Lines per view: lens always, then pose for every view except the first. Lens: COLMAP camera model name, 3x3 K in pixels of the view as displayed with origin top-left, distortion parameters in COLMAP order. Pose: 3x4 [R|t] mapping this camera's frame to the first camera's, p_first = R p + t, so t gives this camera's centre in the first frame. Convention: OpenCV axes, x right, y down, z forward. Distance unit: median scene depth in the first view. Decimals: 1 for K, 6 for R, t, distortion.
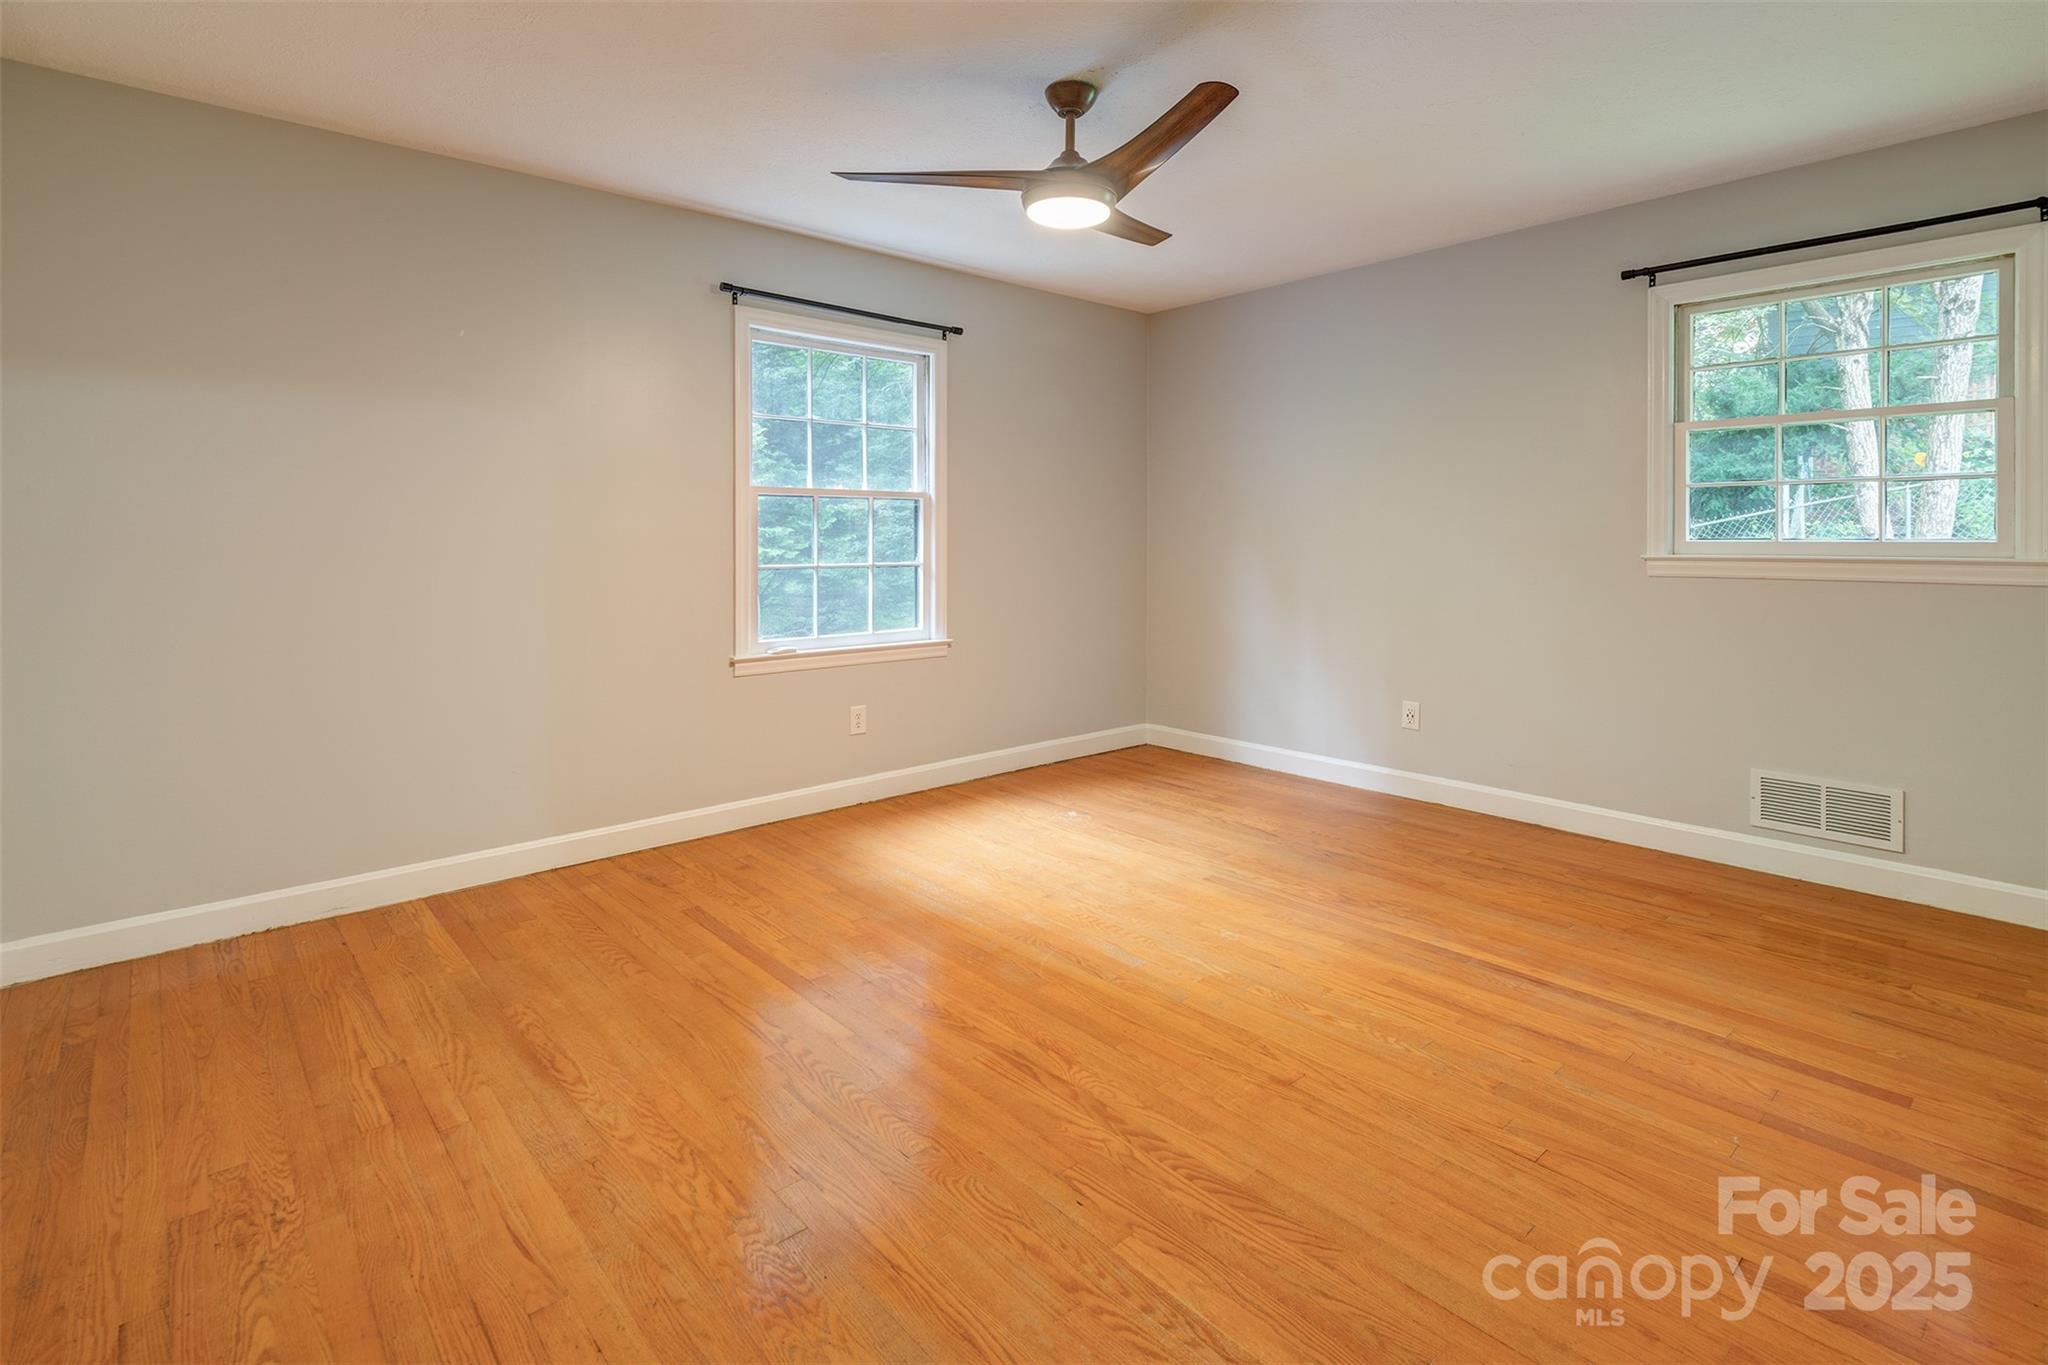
lens RADIAL K [[950.7, 0, 1044.6], [0, 950.7, 614.8], [0, 0, 1]] dist [0.034579, -0.026183]
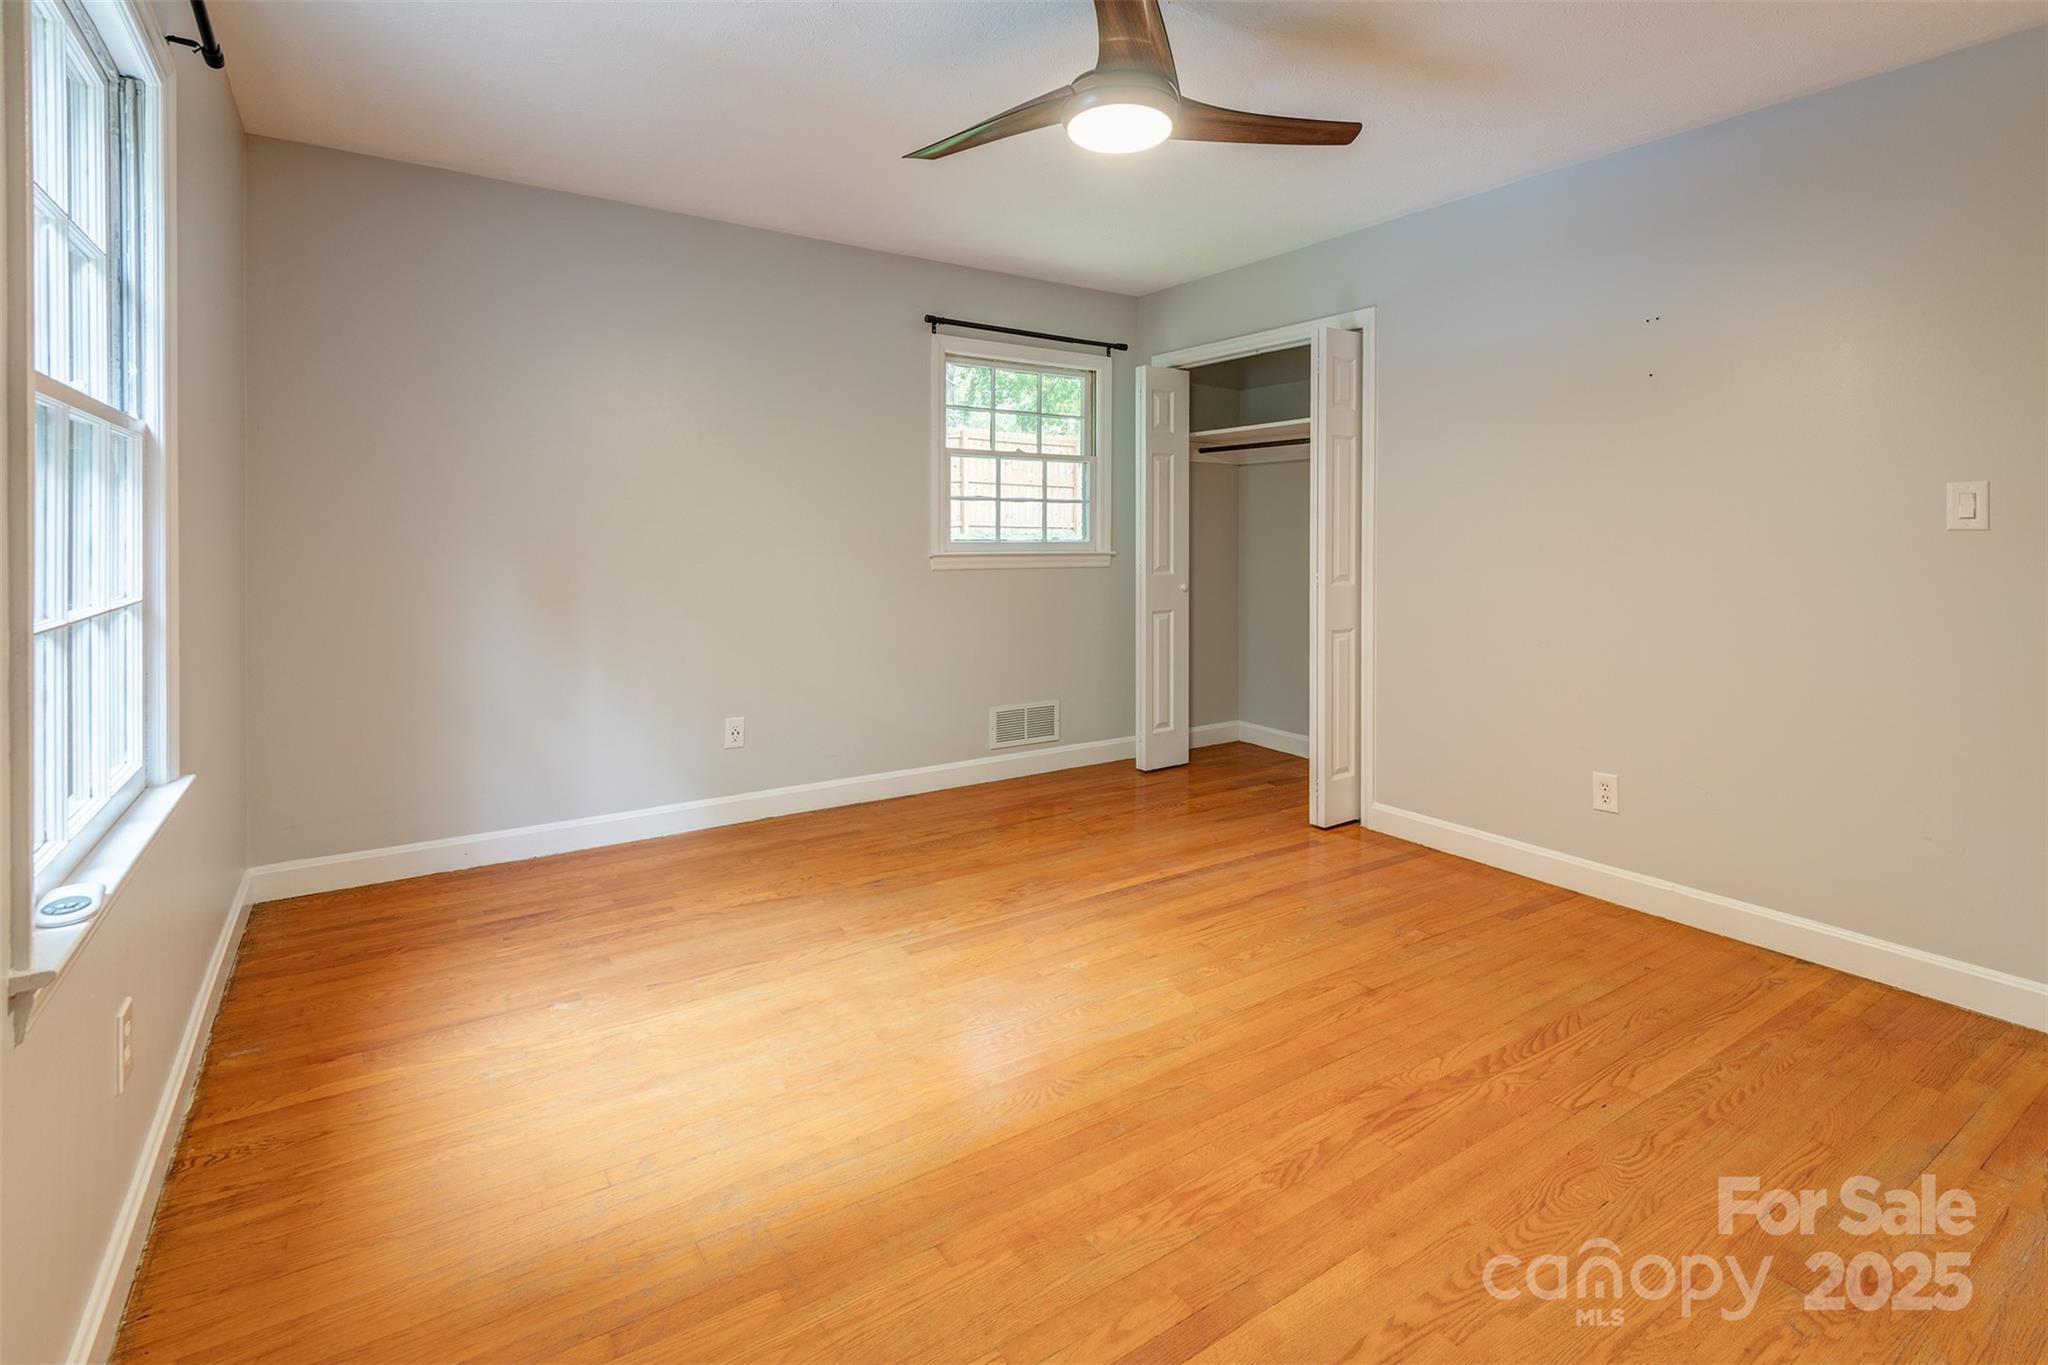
lens RADIAL K [[950.7, 0, 1044.6], [0, 950.7, 614.8], [0, 0, 1]] dist [0.034579, -0.026183]
pose [[0.159257, -0.079777, 0.984009, -0.873657], [0.074669, 0.994848, 0.068571, -0.089939], [-0.984409, 0.062554, 0.164394, 1.059808]]
